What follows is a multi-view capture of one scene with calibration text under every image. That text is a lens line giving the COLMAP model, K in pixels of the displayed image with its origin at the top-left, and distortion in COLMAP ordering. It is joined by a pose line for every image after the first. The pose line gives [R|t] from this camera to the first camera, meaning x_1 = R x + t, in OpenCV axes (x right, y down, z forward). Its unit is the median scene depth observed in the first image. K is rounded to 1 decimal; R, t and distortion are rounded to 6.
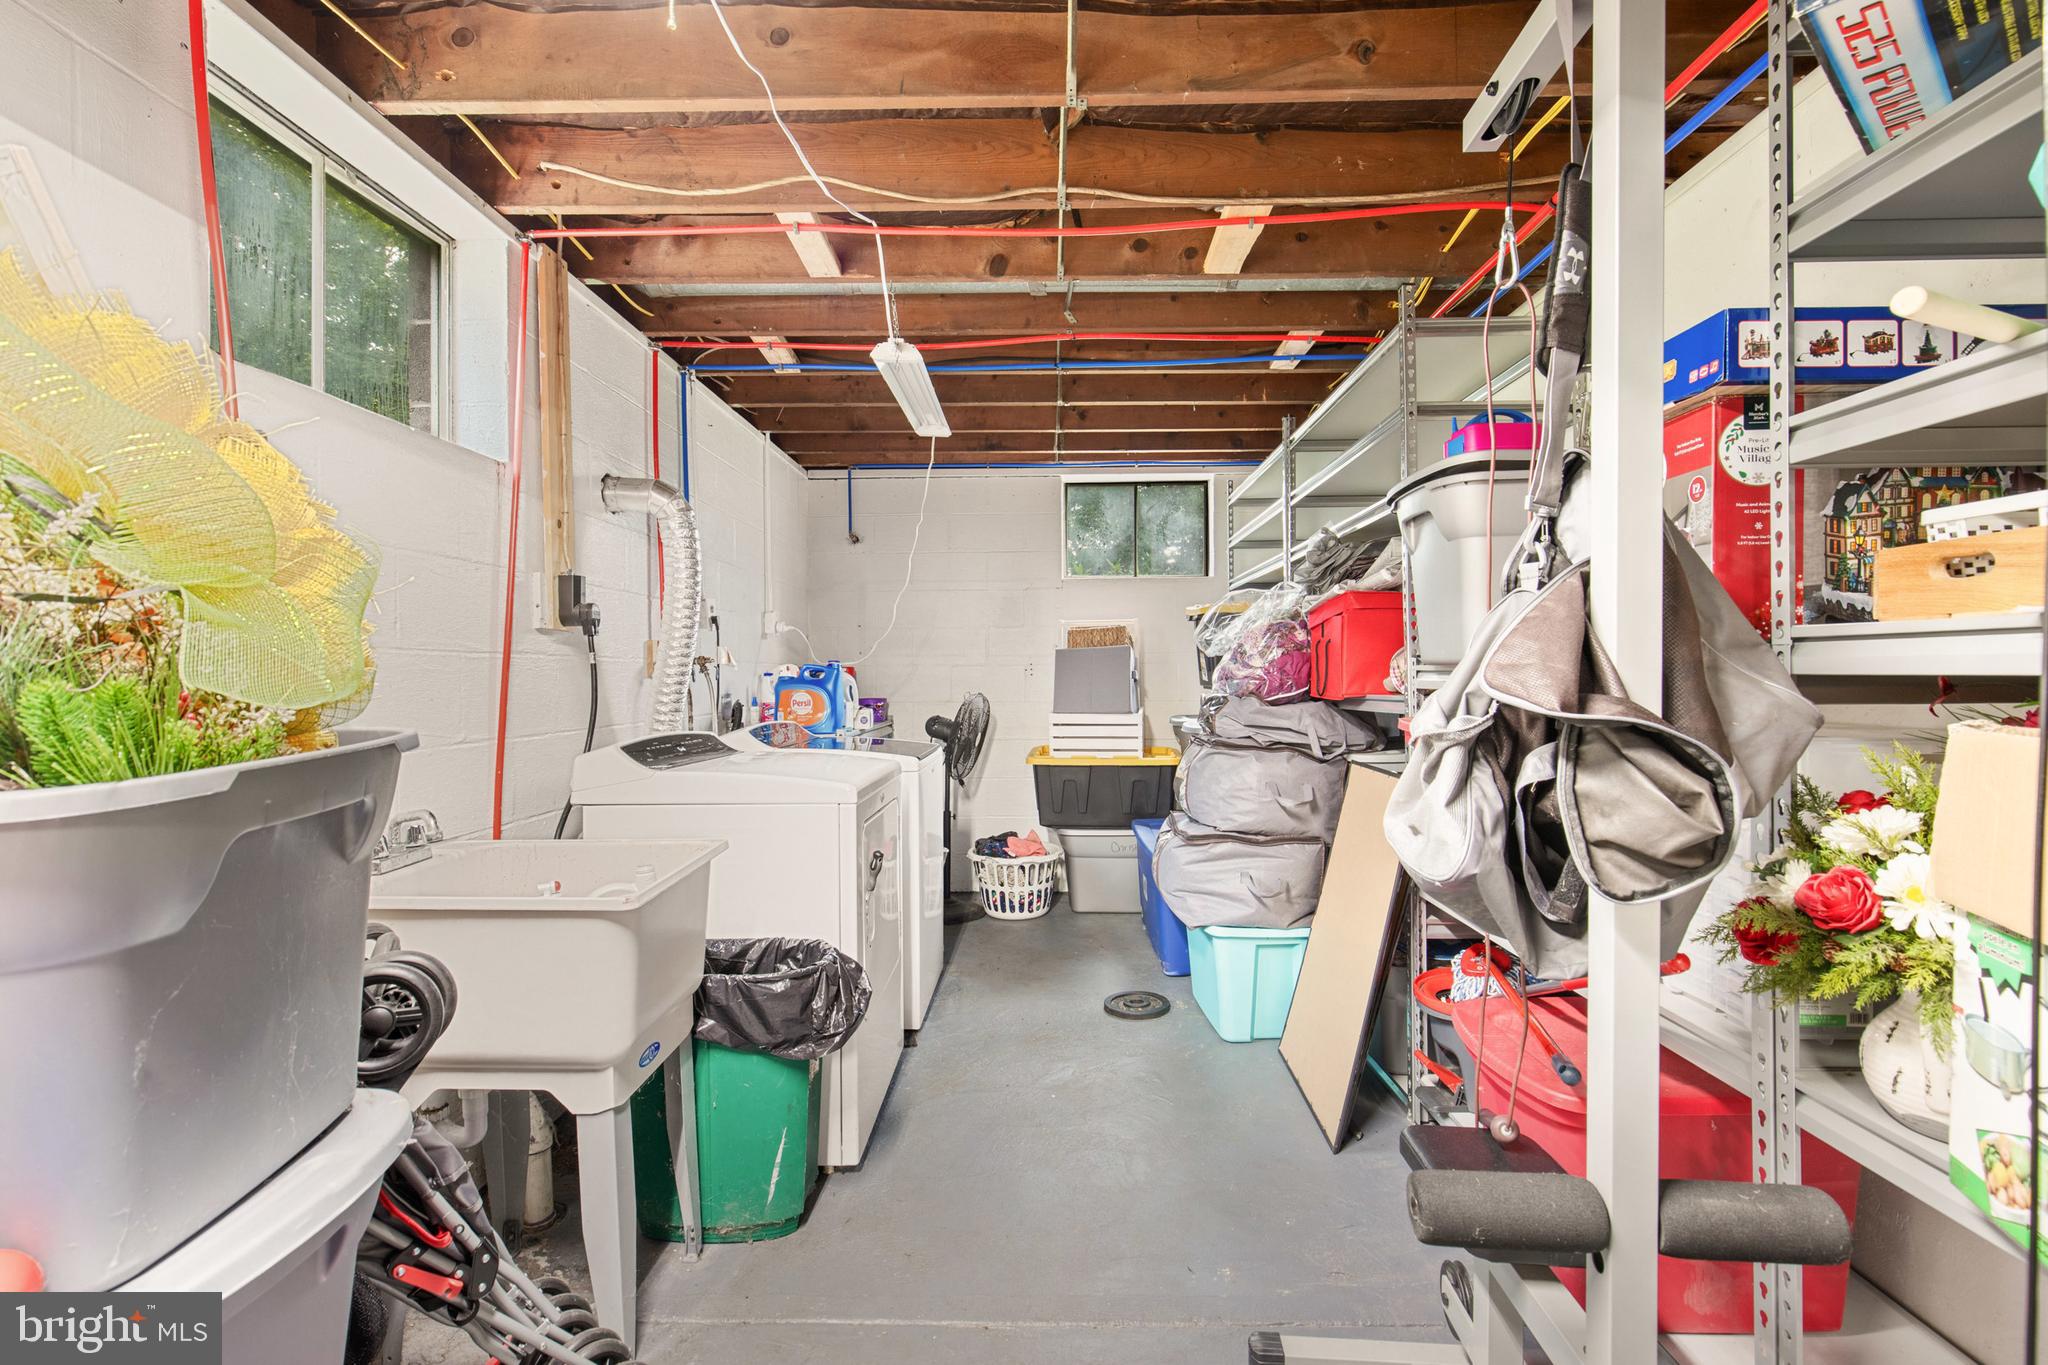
lens RADIAL K [[947.0, 0, 1034.0], [0, 947.0, 674.6], [0, 0, 1]] dist [-0.016973, 0.007432]
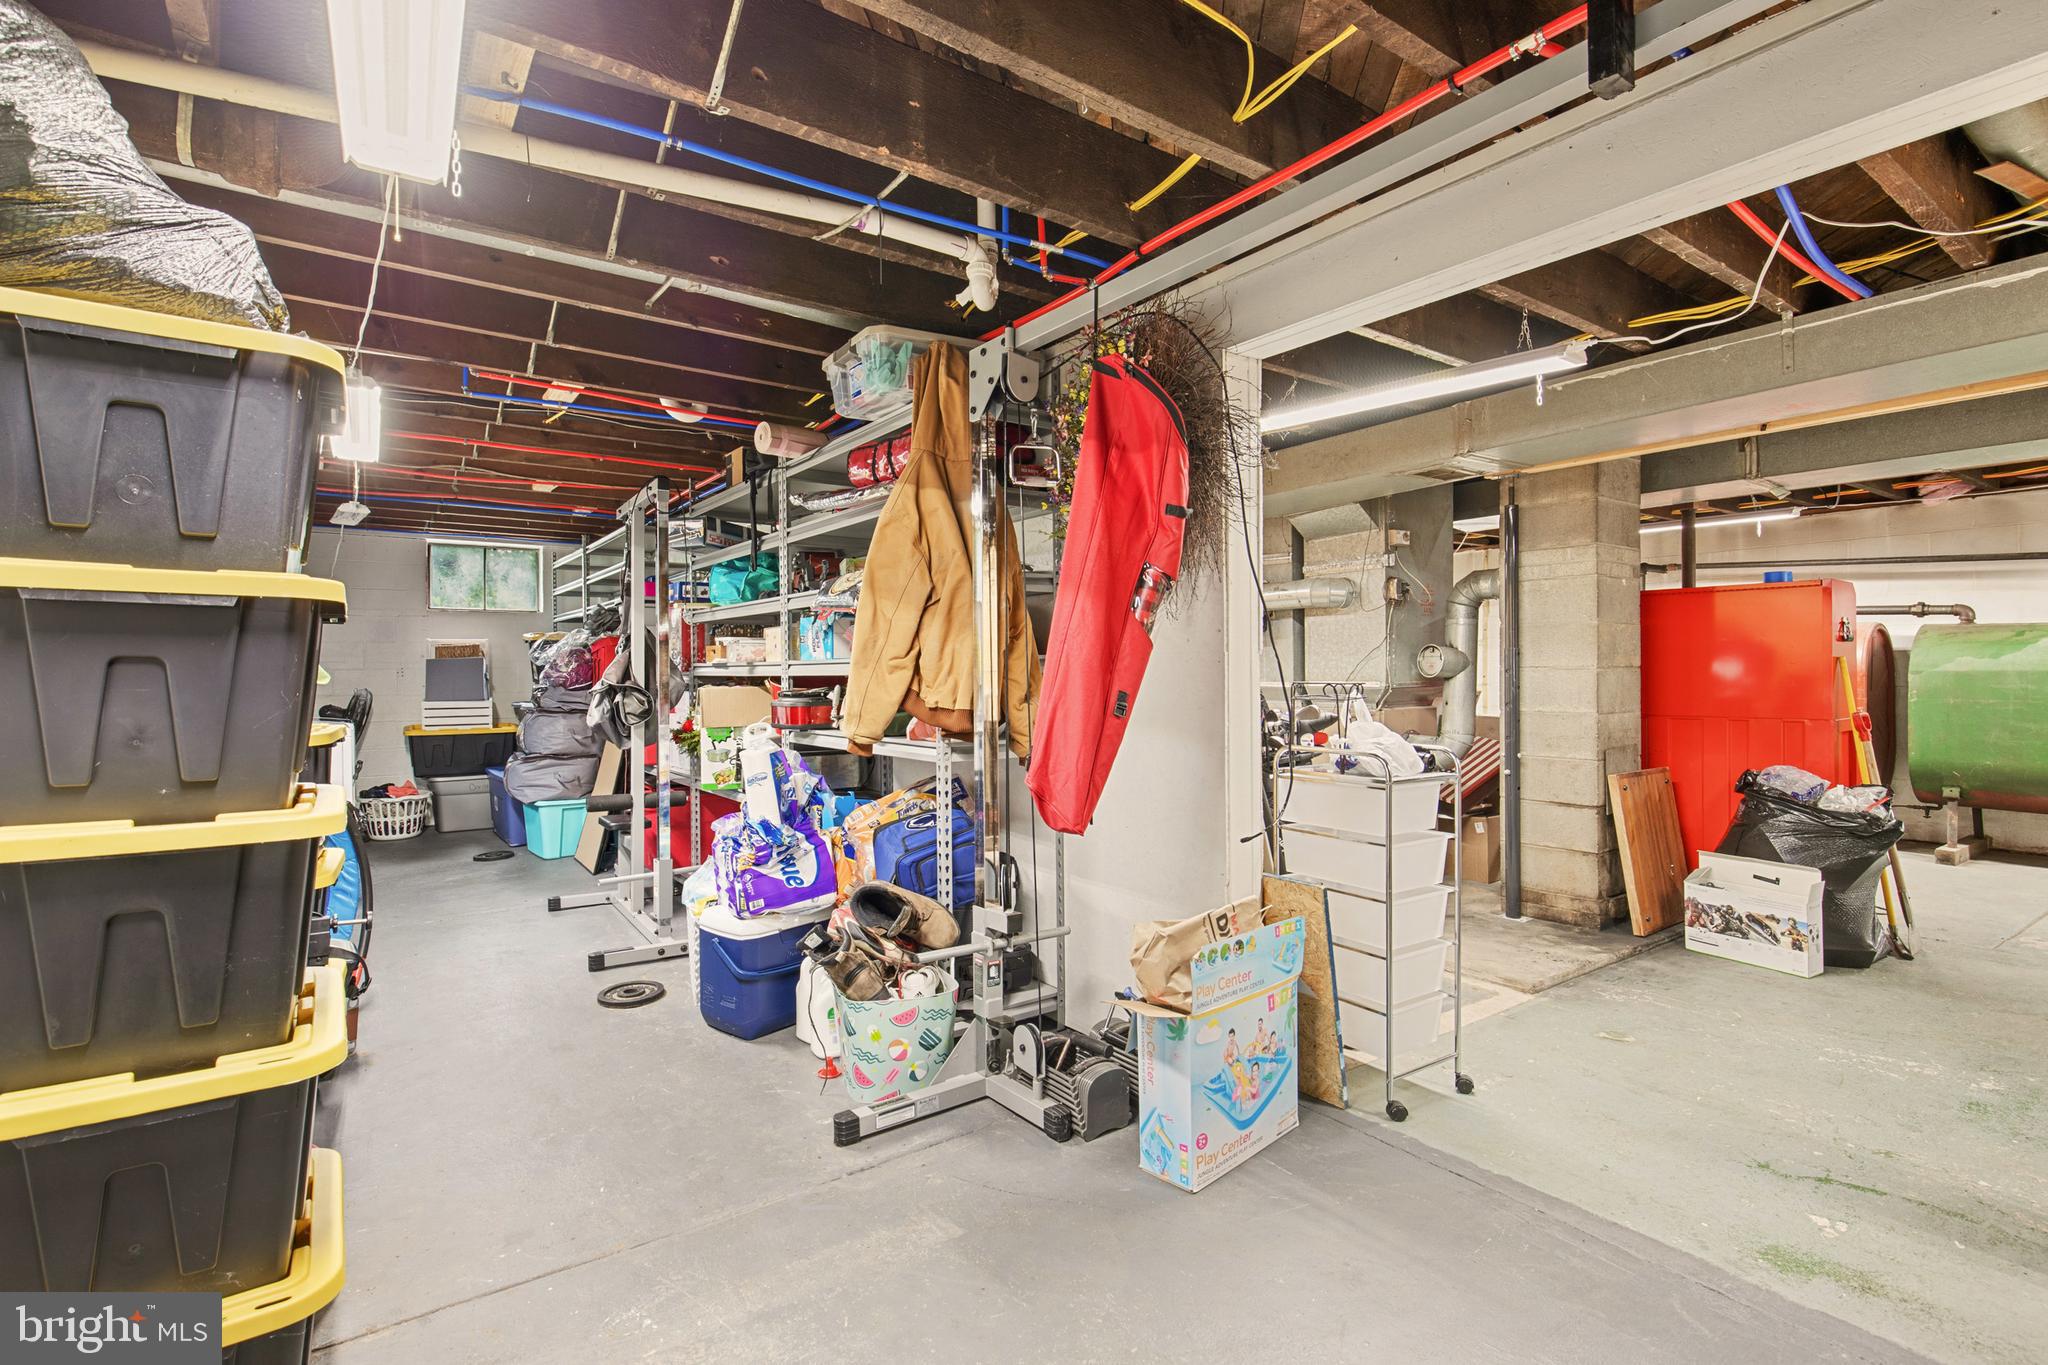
lens RADIAL K [[947.0, 0, 1035.6], [0, 947.0, 668.8], [0, 0, 1]] dist [-0.016973, 0.007432]
pose [[0.791100, 0.001889, 0.611684, -0.165688], [0.001900, 0.999983, -0.005545, -0.001250], [-0.611684, 0.005549, 0.791083, -1.014287]]
